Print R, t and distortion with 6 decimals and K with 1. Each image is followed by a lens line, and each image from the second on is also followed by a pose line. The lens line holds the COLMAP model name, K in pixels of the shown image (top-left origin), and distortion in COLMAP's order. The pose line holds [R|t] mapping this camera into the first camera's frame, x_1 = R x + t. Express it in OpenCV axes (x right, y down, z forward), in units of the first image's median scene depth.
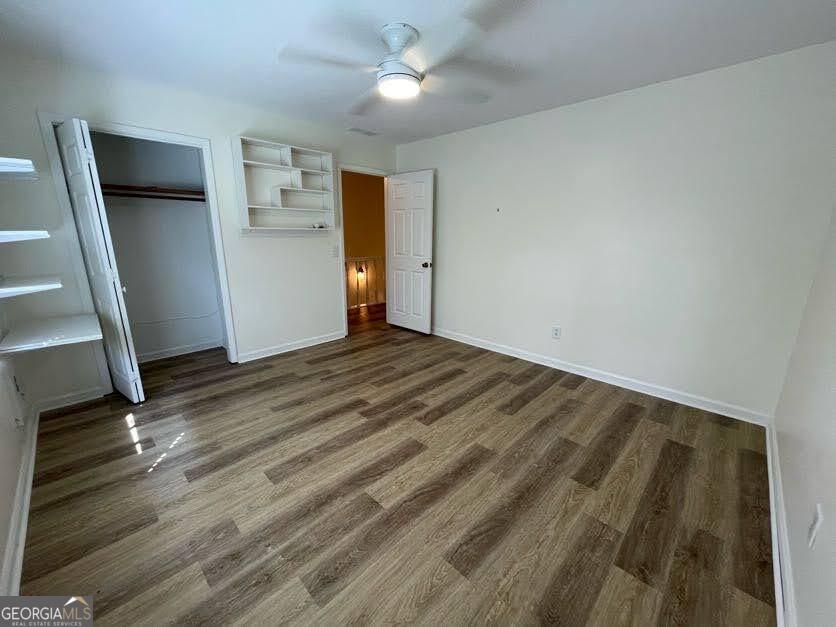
lens RADIAL K [[338.4, 0, 415.3], [0, 338.4, 316.3], [0, 0, 1]] dist [-0.002465, 0.000348]
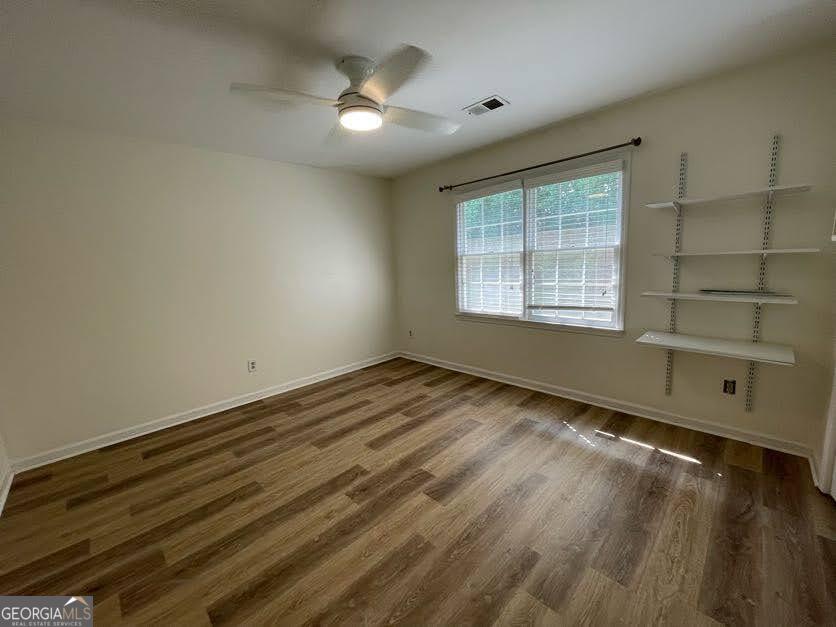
lens RADIAL K [[338.4, 0, 413.1], [0, 338.4, 310.8], [0, 0, 1]] dist [-0.002465, 0.000348]
pose [[-0.998972, 0.034210, 0.029741, -0.161641], [0.042938, 0.924436, 0.378911, -0.429720], [-0.014531, 0.379798, -0.924955, 1.688499]]
